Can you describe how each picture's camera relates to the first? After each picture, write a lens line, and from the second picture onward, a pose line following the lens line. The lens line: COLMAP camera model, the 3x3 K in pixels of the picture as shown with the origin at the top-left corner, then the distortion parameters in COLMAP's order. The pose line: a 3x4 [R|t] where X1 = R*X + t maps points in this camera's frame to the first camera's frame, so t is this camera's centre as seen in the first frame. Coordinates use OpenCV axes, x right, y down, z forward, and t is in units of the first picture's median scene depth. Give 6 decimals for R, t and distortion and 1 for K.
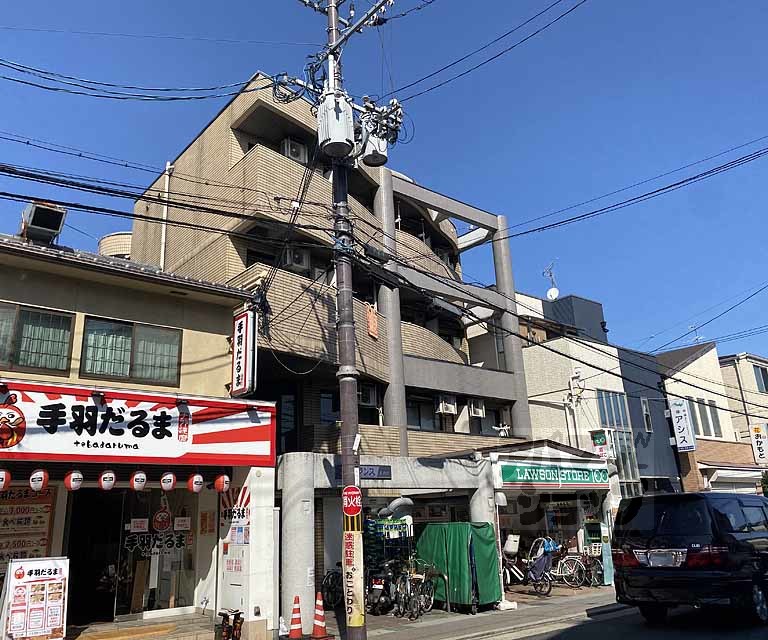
lens RADIAL K [[652.3, 0, 354.2], [0, 652.3, 318.2], [0, 0, 1]] dist [0.007517, -0.005643]
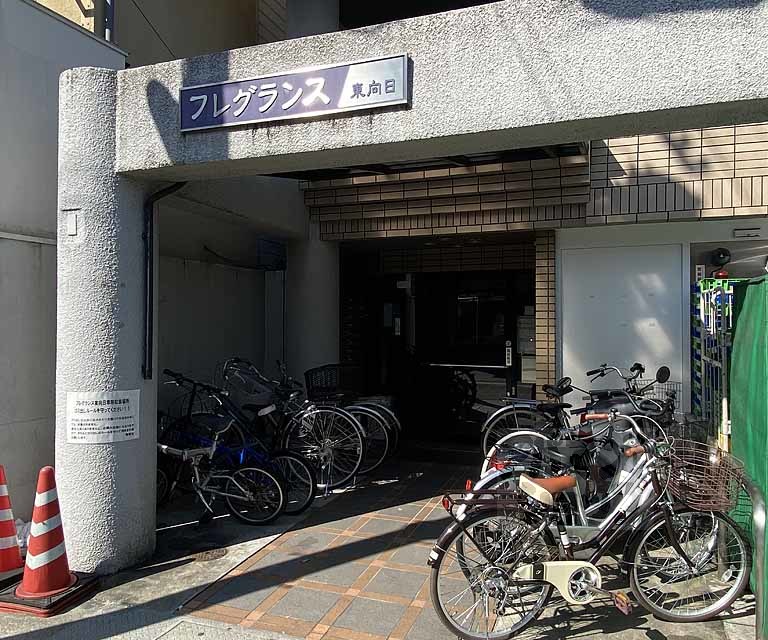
lens RADIAL K [[588.3, 0, 389.6], [0, 588.3, 320.4], [0, 0, 1]] dist [0.099040, -0.129819]
pose [[0.526752, 0.025668, -0.849631, 0.208776], [0.240310, 0.954271, 0.177816, 0.237502], [0.815343, -0.297840, 0.496496, 0.716769]]
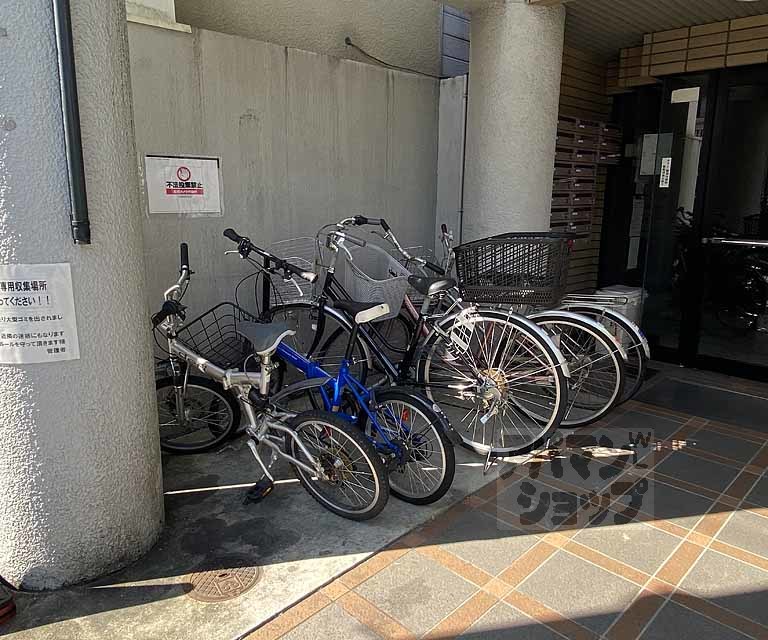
lens RADIAL K [[588.3, 0, 389.6], [0, 588.3, 320.4], [0, 0, 1]] dist [0.099040, -0.129819]
pose [[0.139804, 0.239903, -0.960678, 0.075389], [0.284340, 0.919616, 0.271028, 0.279553], [0.948475, -0.311050, 0.060352, 0.796480]]
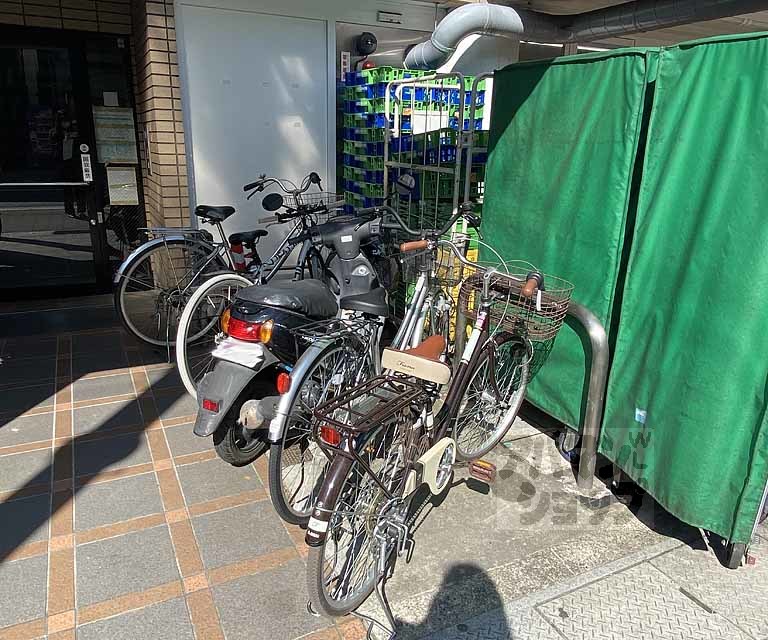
lens RADIAL K [[588.3, 0, 389.6], [0, 588.3, 320.4], [0, 0, 1]] dist [0.099040, -0.129819]
pose [[0.980758, 0.102627, -0.166076, 0.094435], [0.009040, 0.825895, 0.563751, 0.254799], [0.195018, -0.554405, 0.809076, 0.735797]]
